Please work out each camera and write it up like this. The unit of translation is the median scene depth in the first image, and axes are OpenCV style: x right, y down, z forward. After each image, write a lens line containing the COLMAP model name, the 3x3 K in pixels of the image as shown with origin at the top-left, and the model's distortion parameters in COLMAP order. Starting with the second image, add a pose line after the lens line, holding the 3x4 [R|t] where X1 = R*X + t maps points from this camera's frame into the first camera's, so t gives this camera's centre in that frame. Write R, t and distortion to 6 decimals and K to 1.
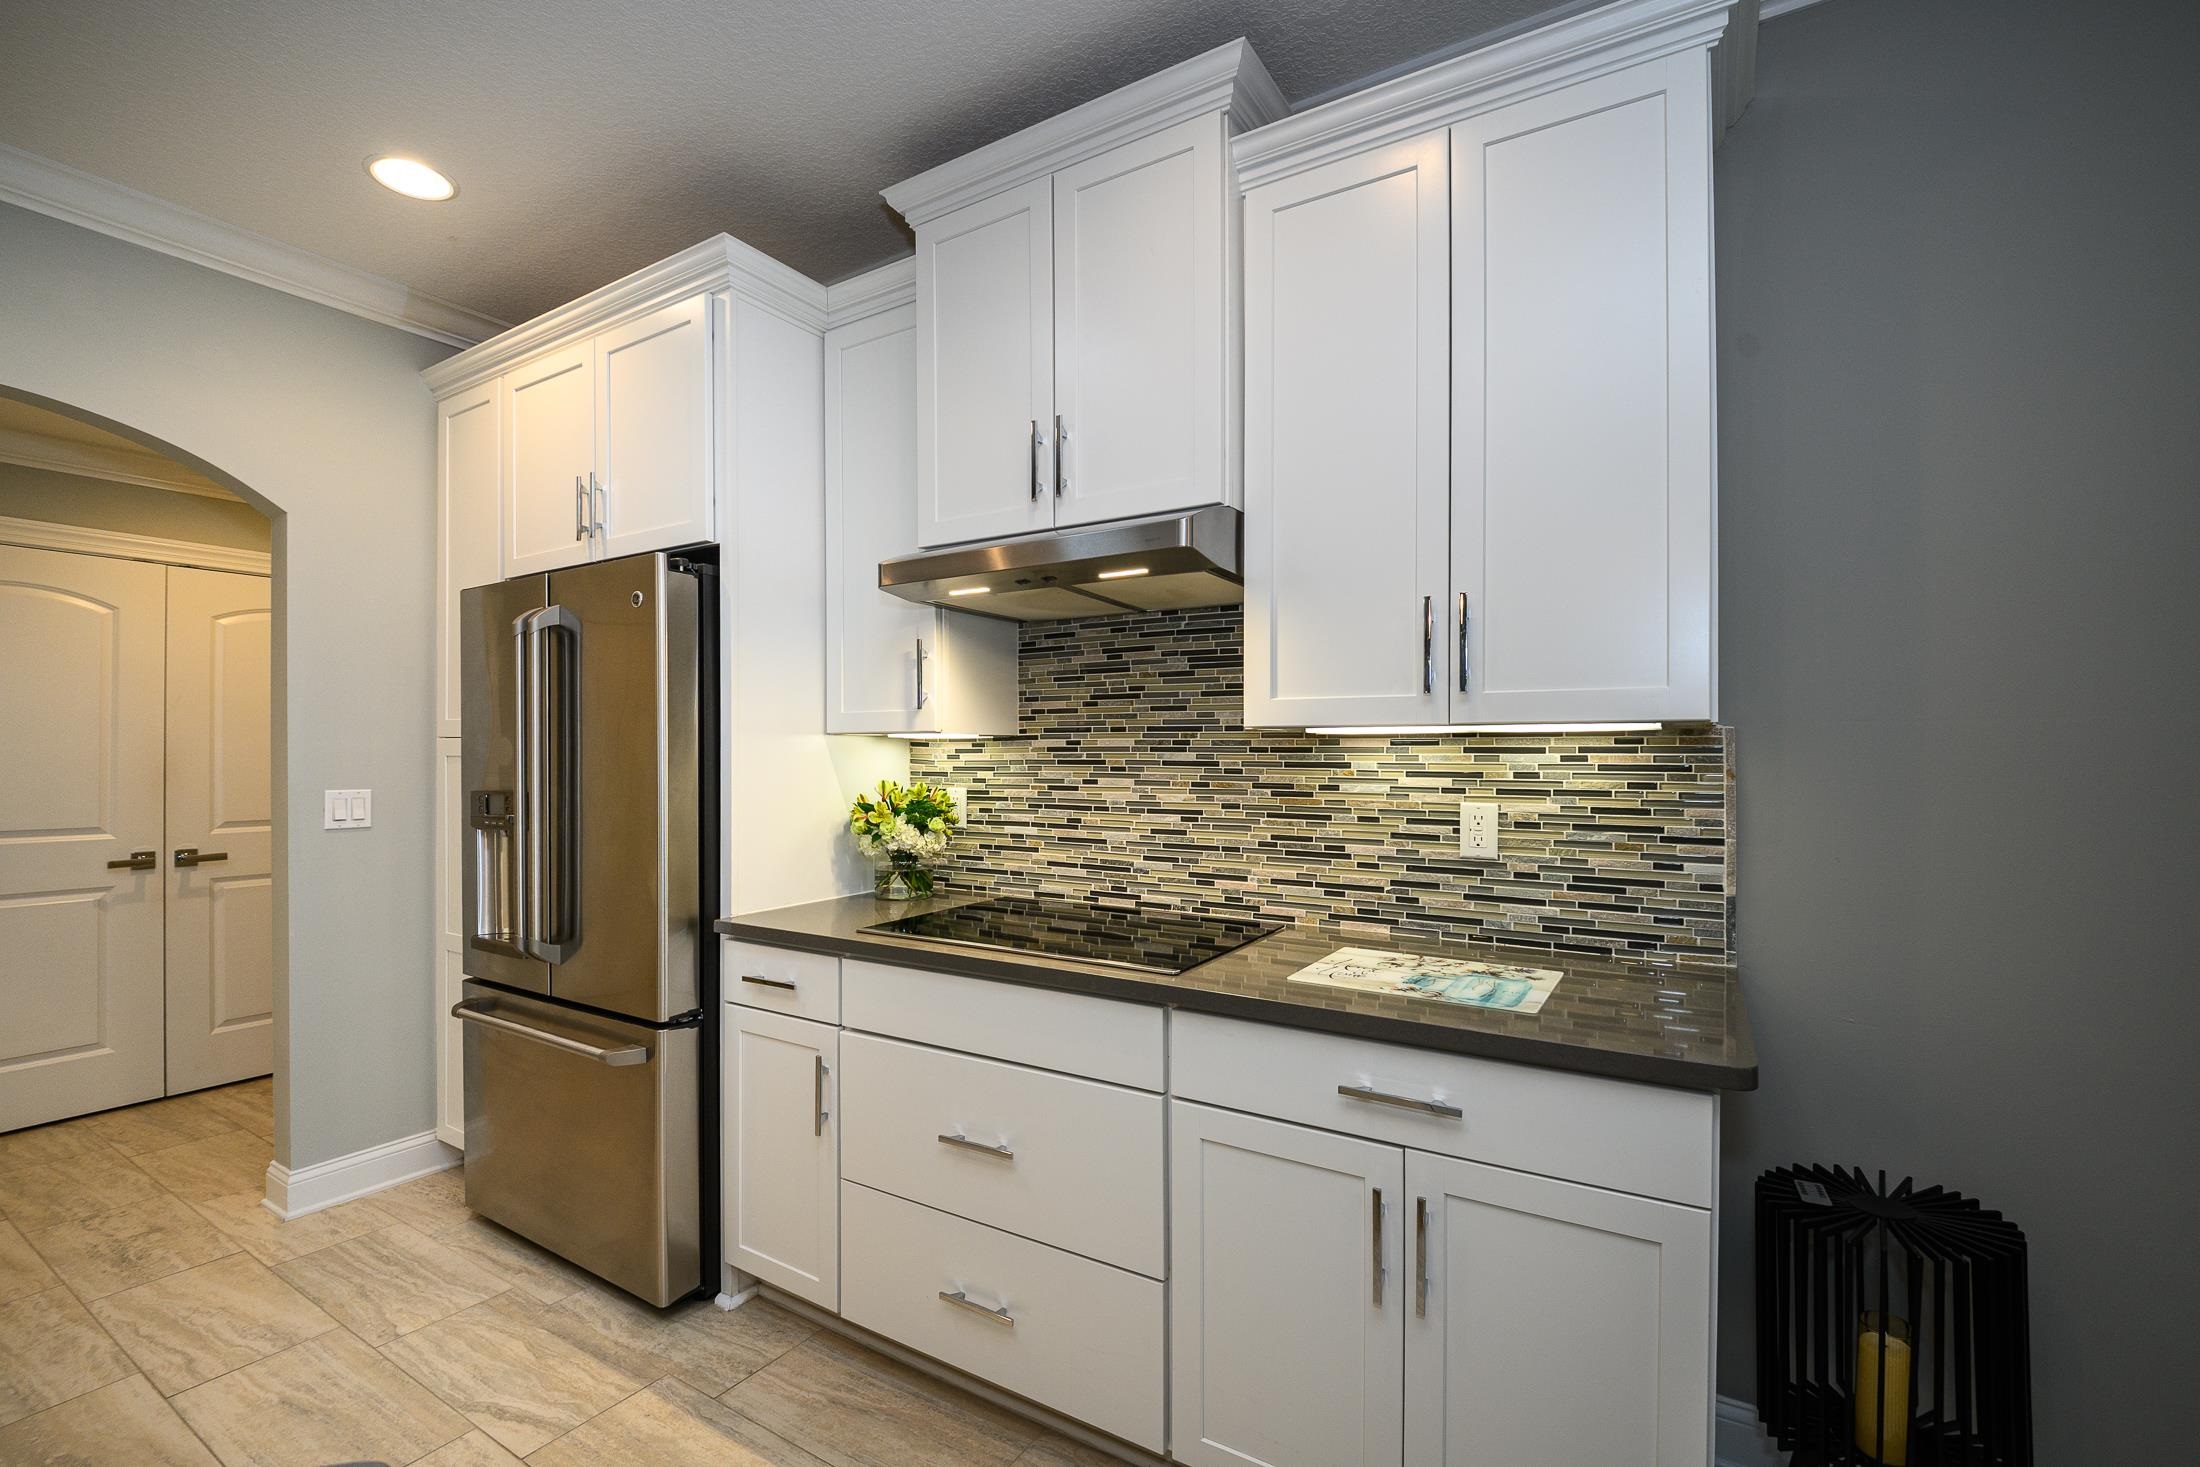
lens RADIAL K [[932.4, 0, 1069.4], [0, 932.4, 761.3], [0, 0, 1]] dist [0.000780, -0.000014]
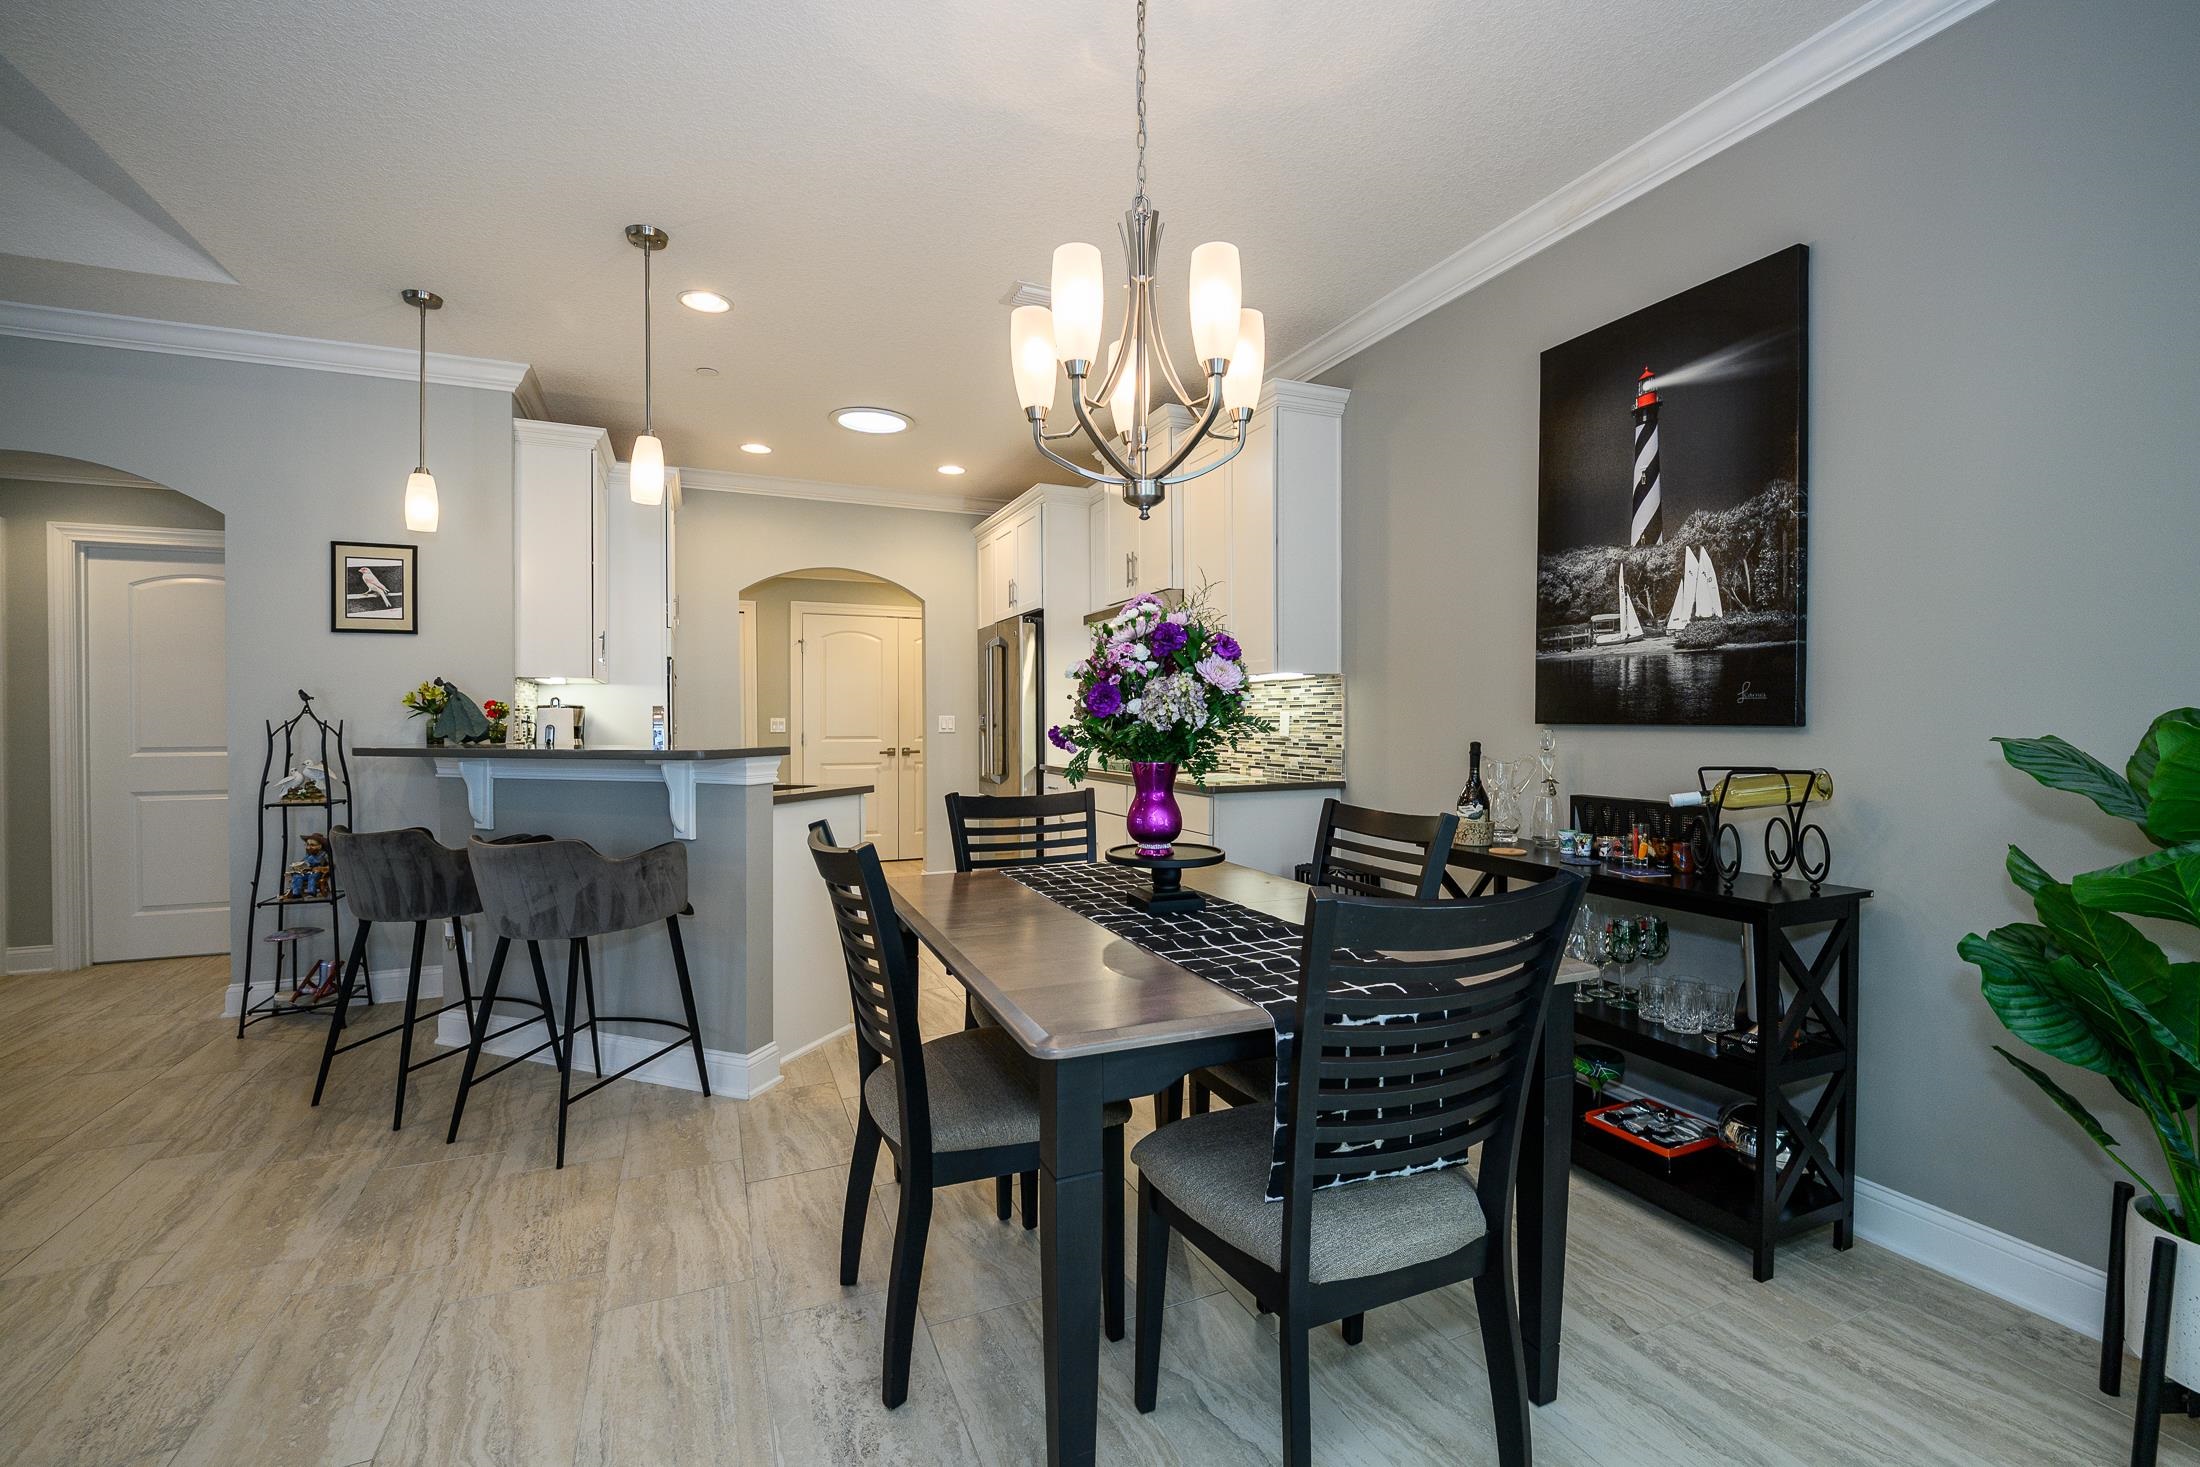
lens RADIAL K [[932.1, 0, 1089.8], [0, 932.1, 723.1], [0, 0, 1]] dist [-0.012634, -0.000613]
pose [[0.811854, -0.003612, -0.583850, 1.334823], [0.005827, 0.999981, 0.001917, 0.064561], [0.583832, -0.004958, 0.811860, -1.031218]]
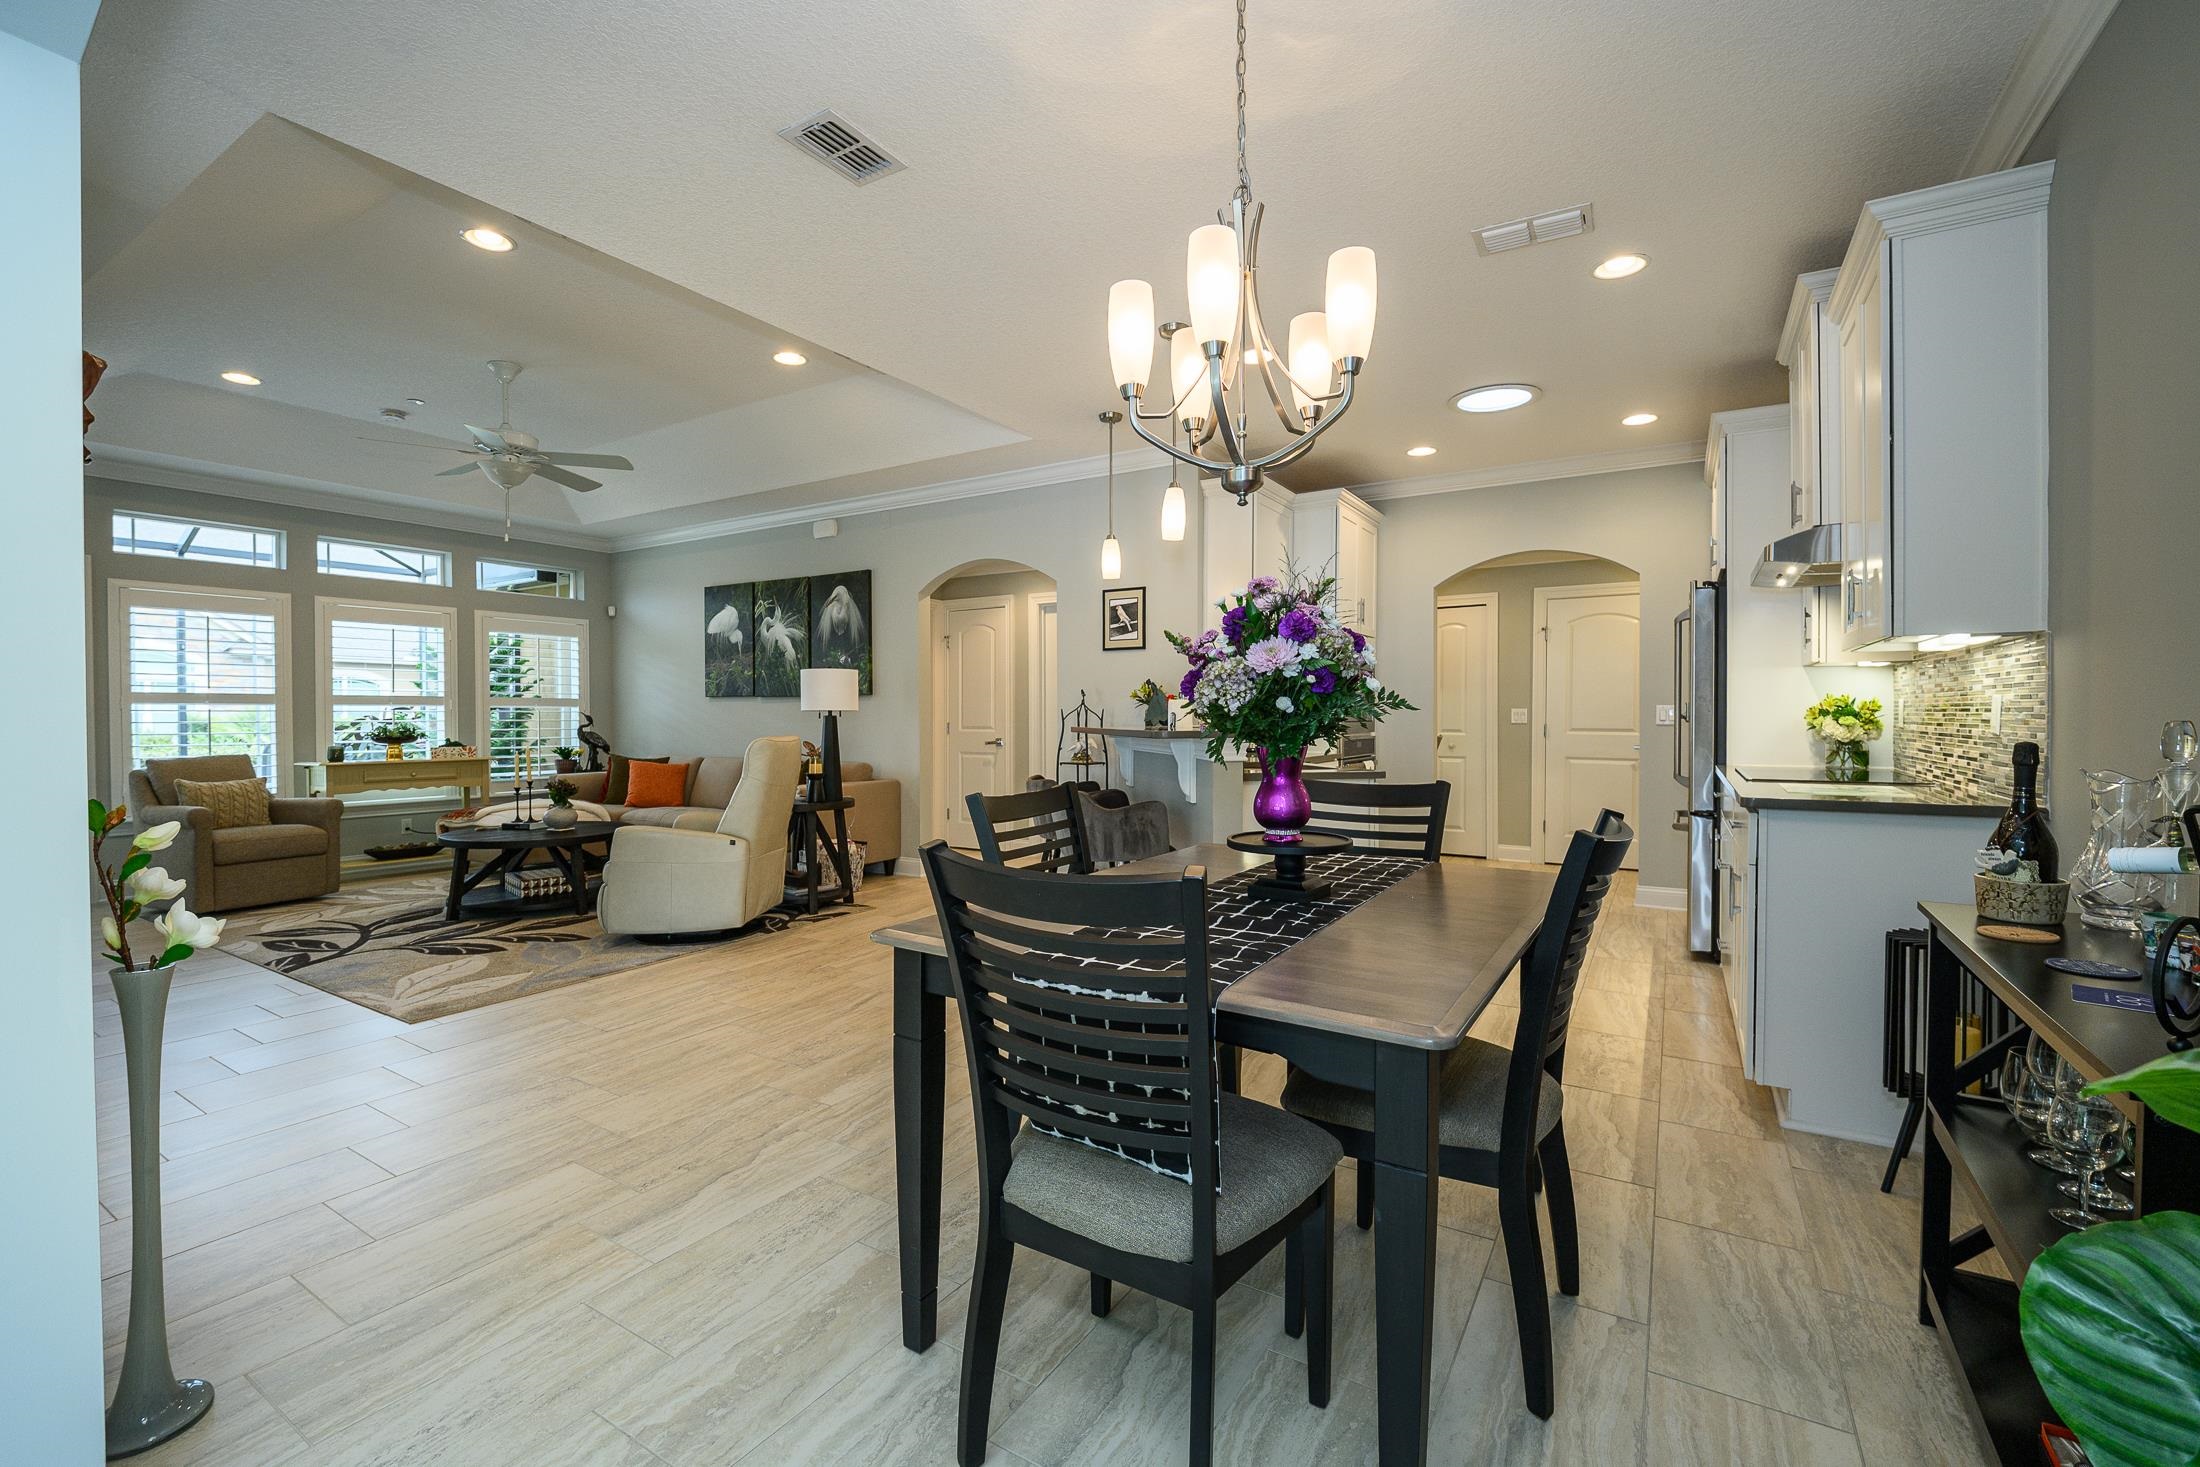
lens RADIAL K [[911.3, 0, 1087.5], [0, 911.3, 729.6], [0, 0, 1]] dist [0.000660, 0.000118]
pose [[-0.027774, 0.013691, -0.999520, 1.816563], [0.000305, 0.999906, 0.013688, 0.077217], [0.999614, 0.000076, -0.027775, -0.305888]]
